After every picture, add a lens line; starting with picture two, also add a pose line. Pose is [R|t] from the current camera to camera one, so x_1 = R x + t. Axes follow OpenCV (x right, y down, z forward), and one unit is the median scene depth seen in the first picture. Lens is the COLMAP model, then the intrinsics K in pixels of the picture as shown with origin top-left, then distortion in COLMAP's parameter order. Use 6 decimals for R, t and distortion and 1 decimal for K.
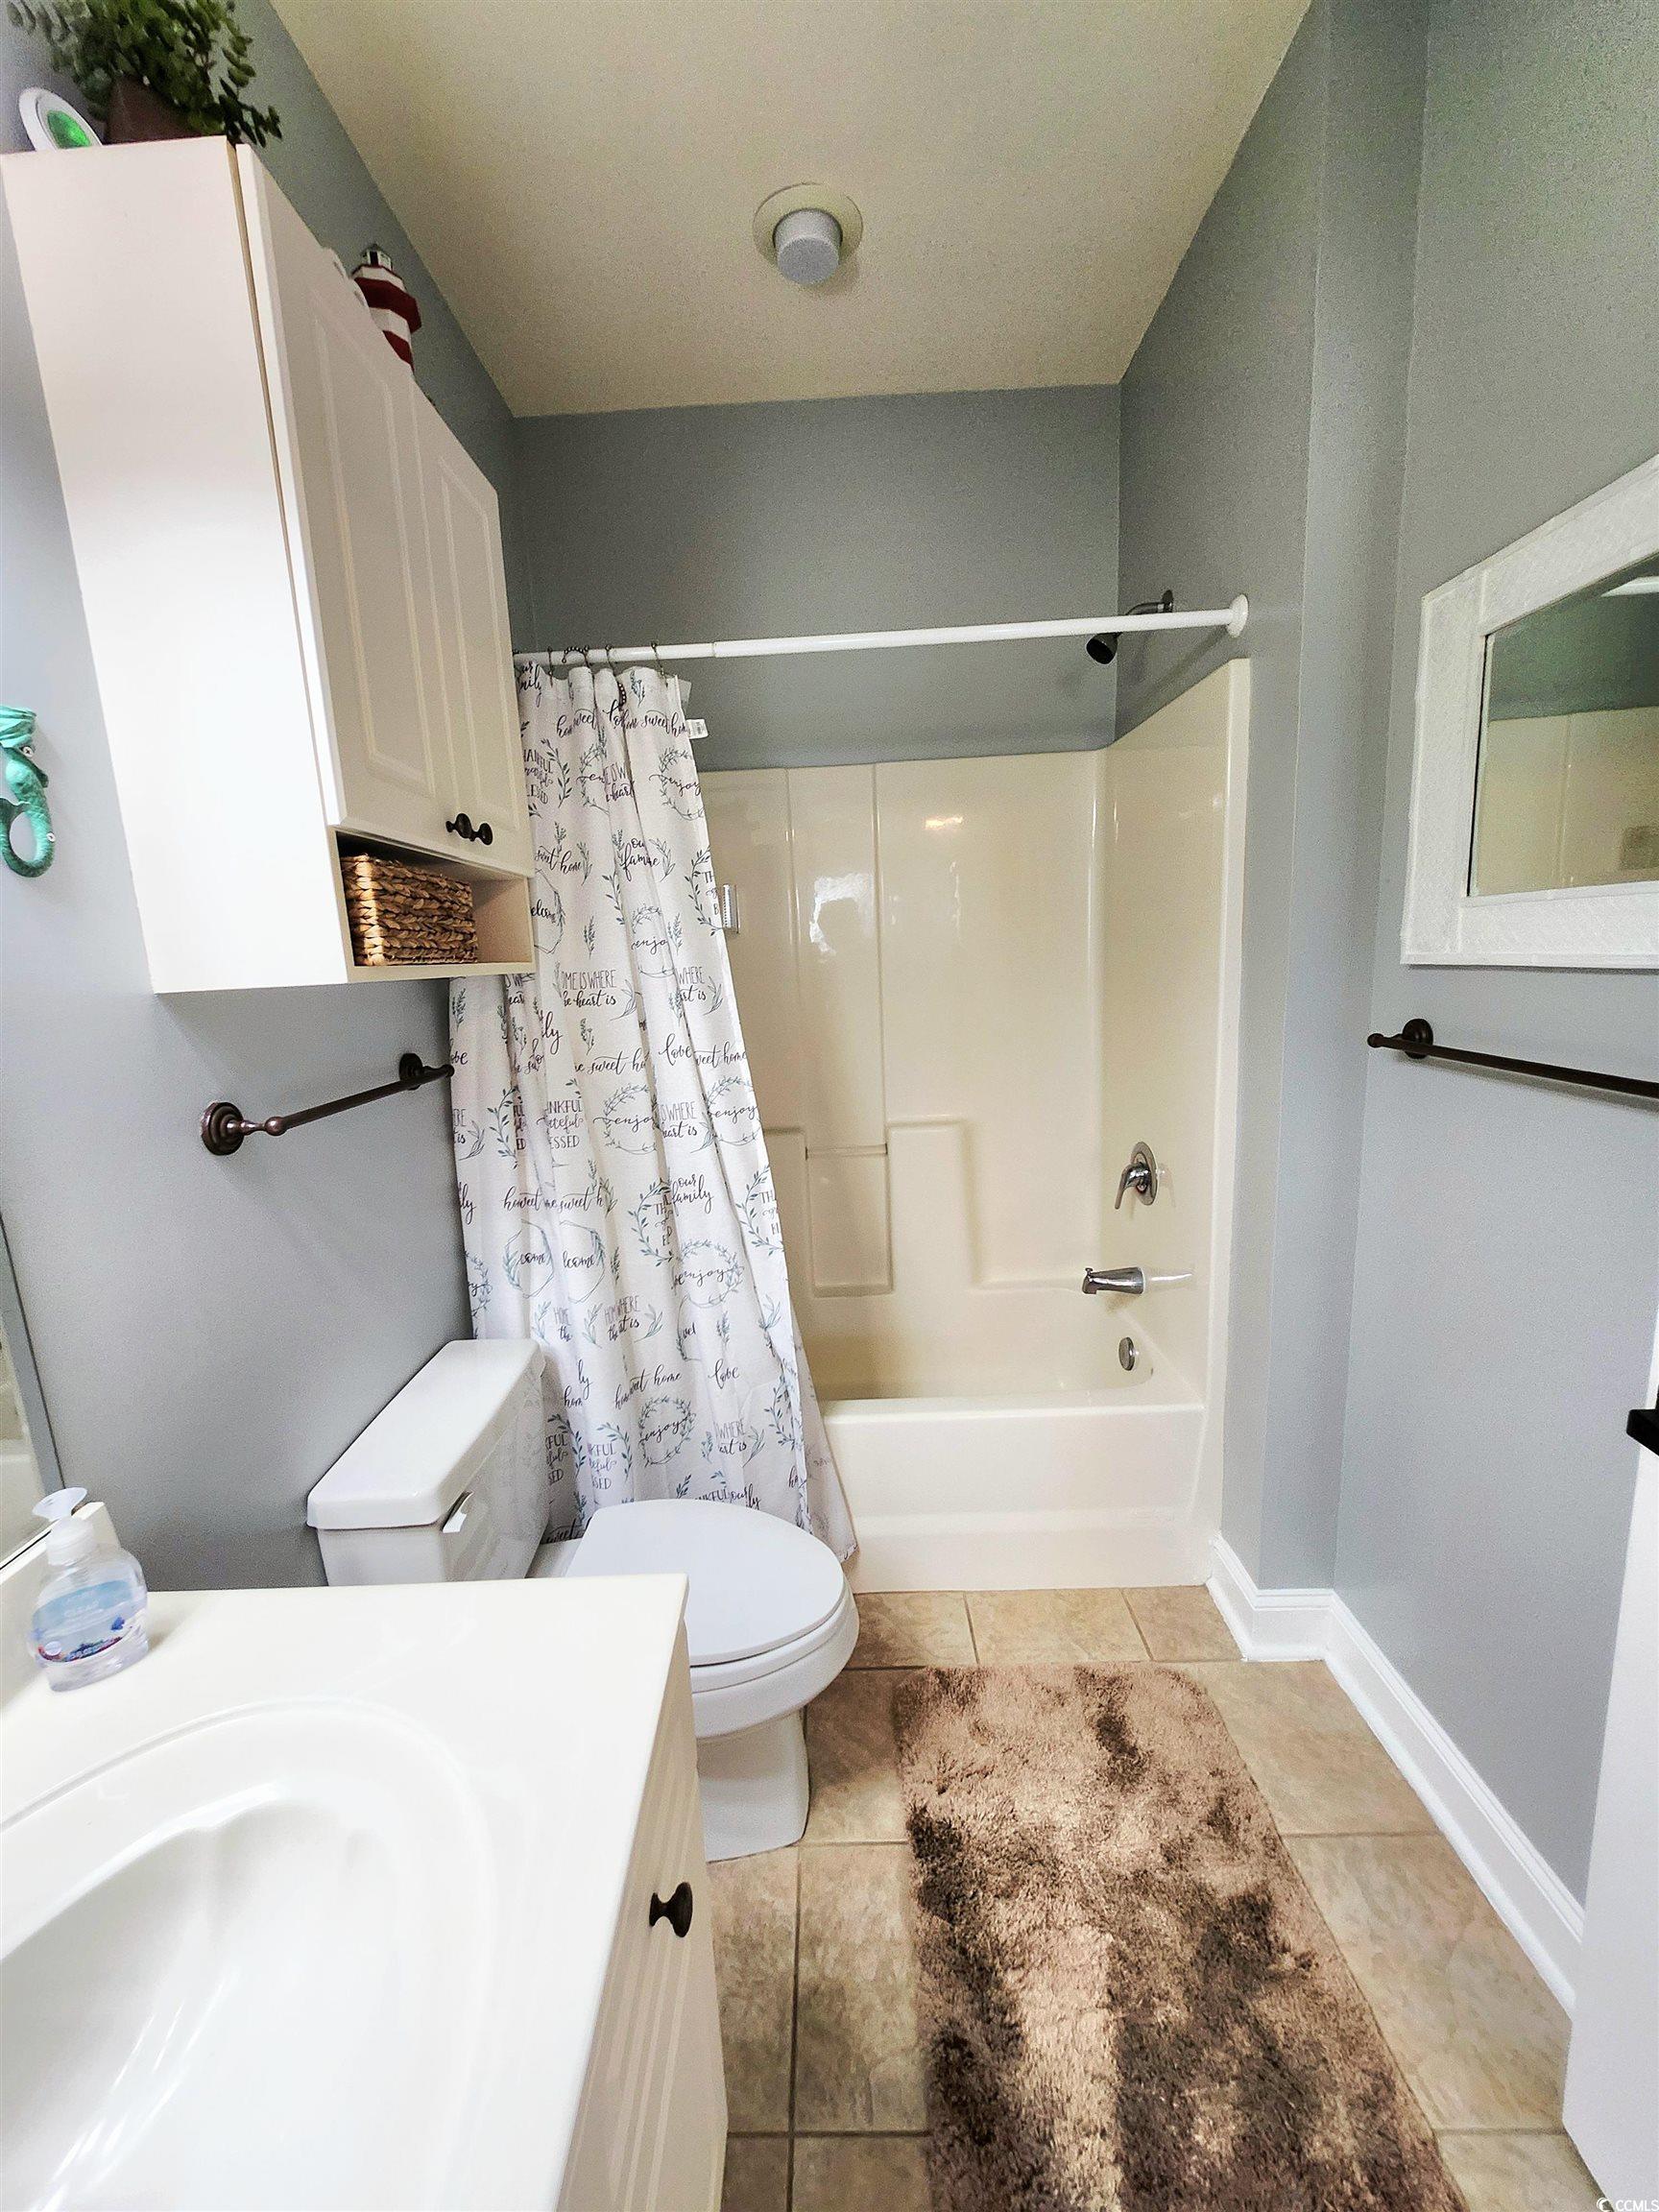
lens RADIAL K [[875.3, 0, 820.0], [0, 875.3, 1105.3], [0, 0, 1]] dist [-0.000319, -0.000030]
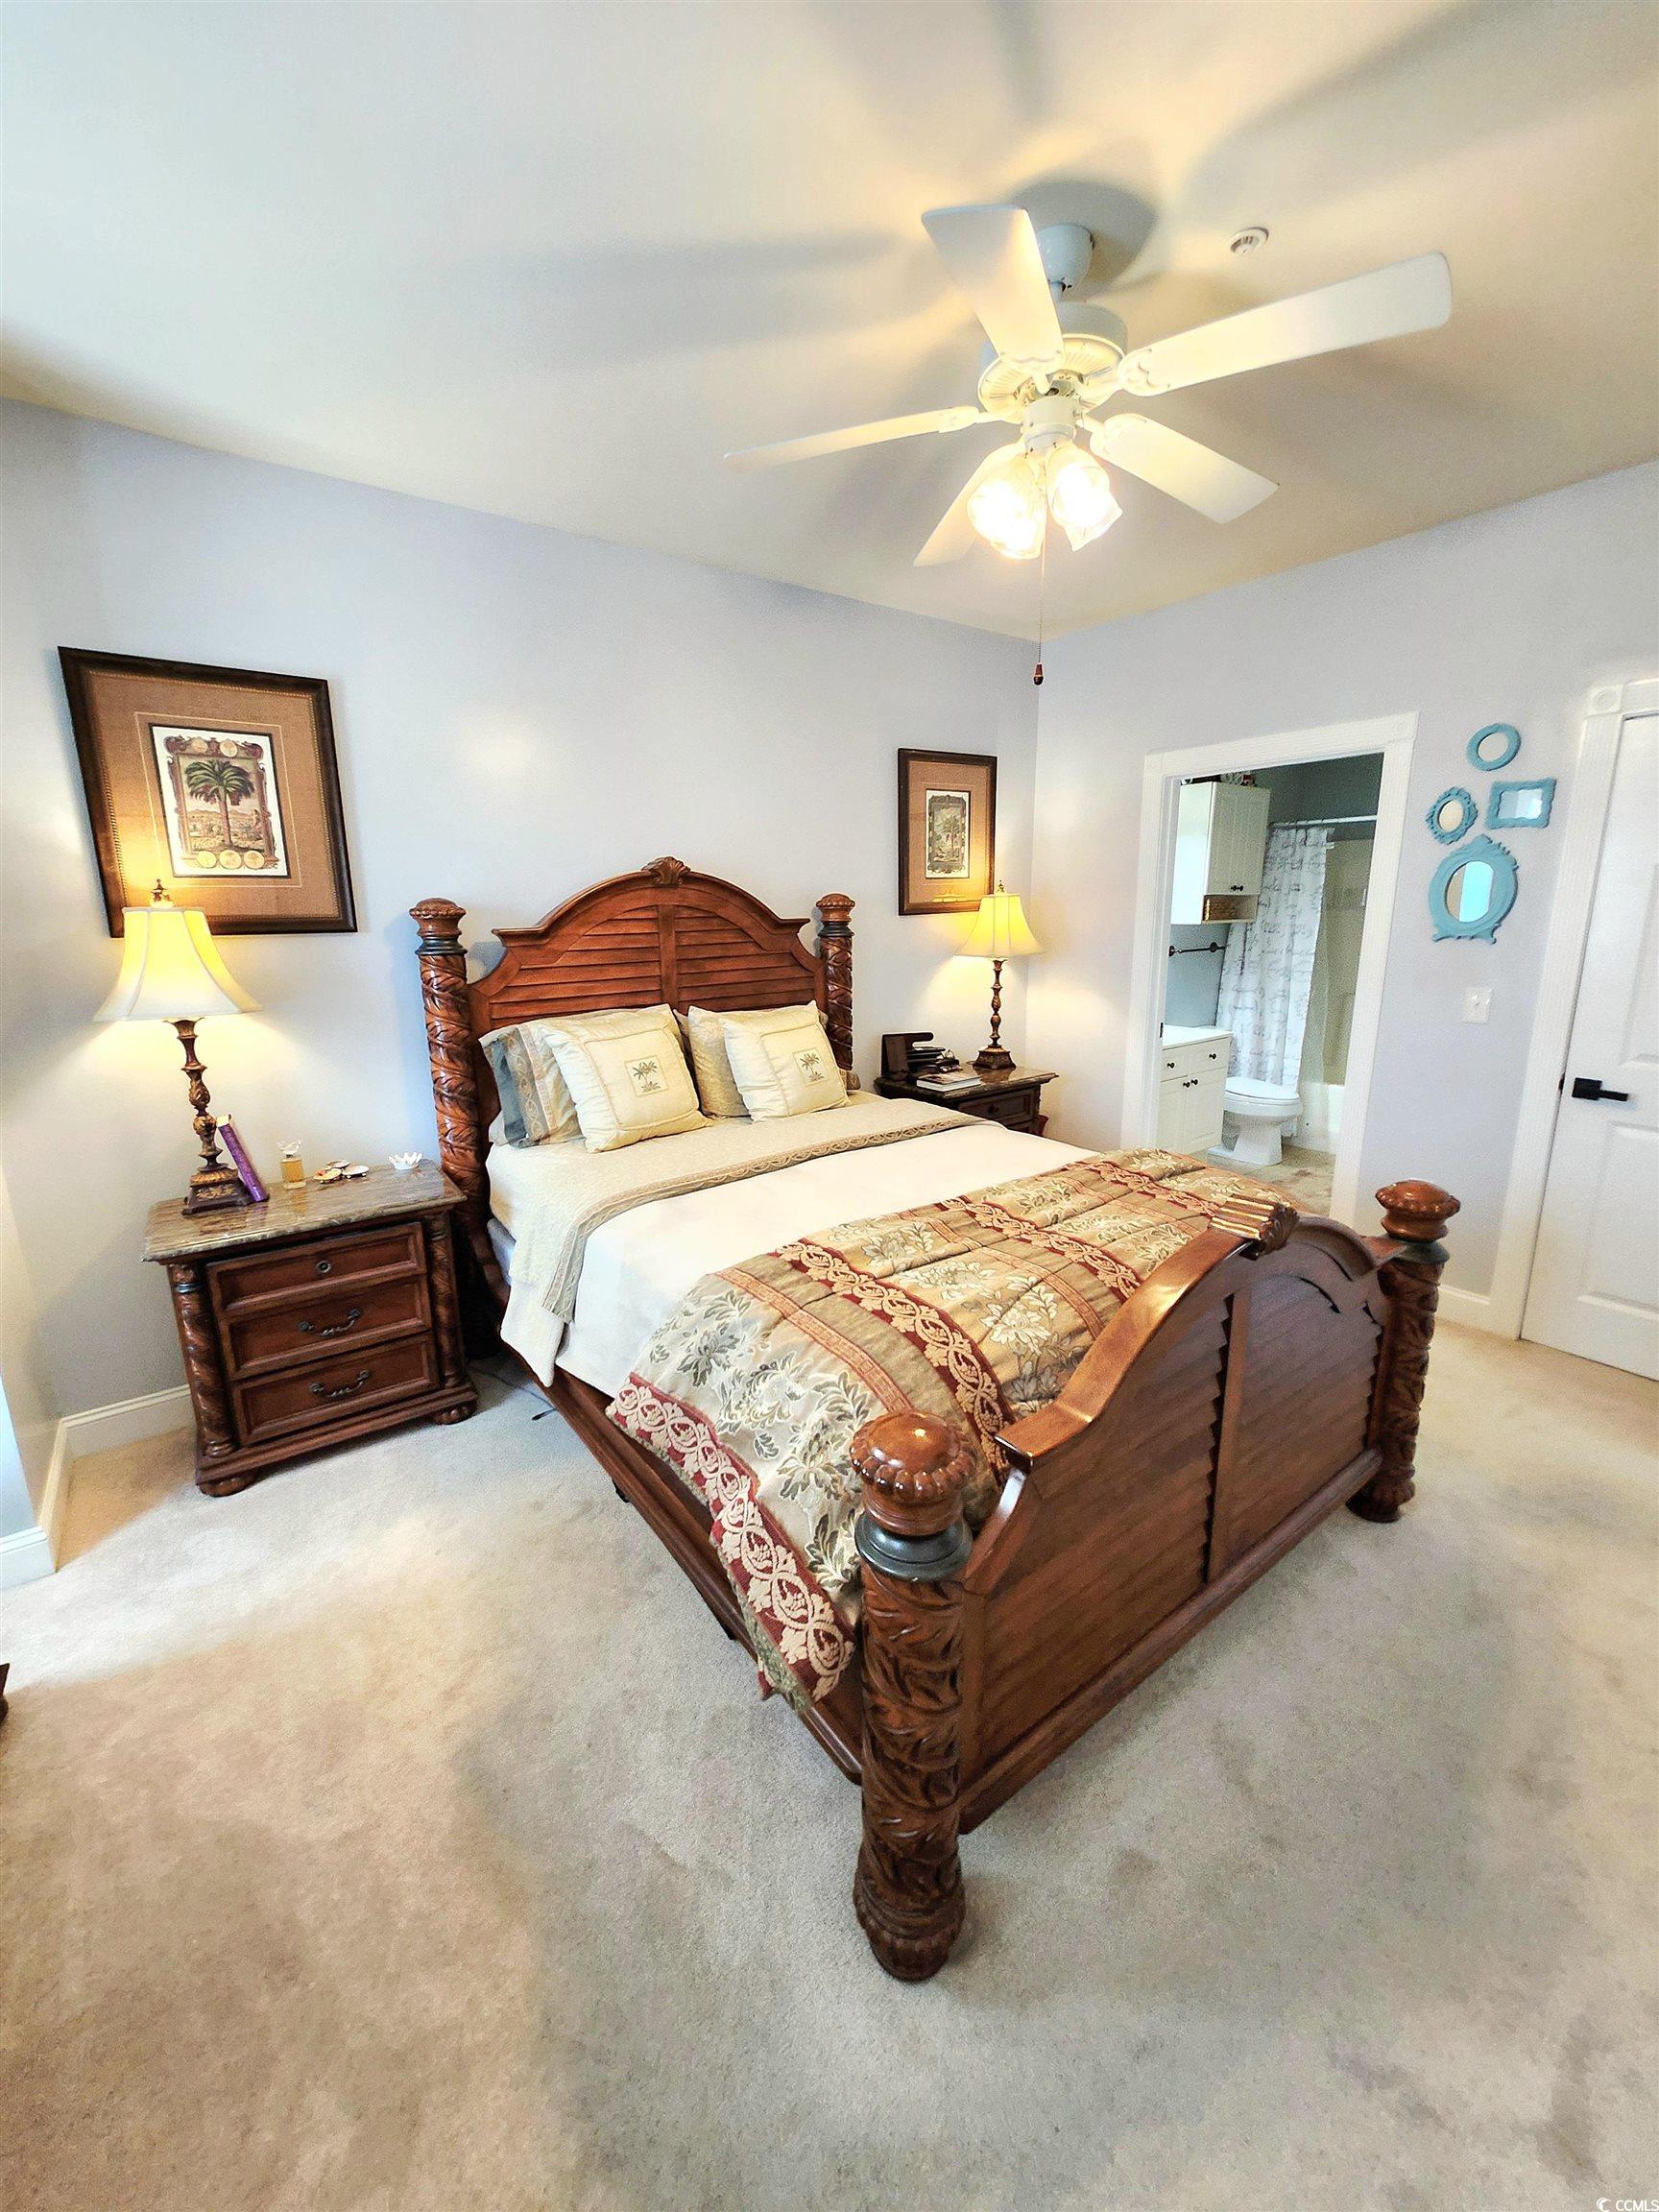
lens RADIAL K [[875.3, 0, 819.8], [0, 875.3, 1100.2], [0, 0, 1]] dist [-0.000319, -0.000030]
pose [[0.604801, 0.221597, -0.764925, 1.382155], [-0.159031, 0.974767, 0.156647, 0.255757], [0.780337, 0.026907, 0.624781, -2.392691]]
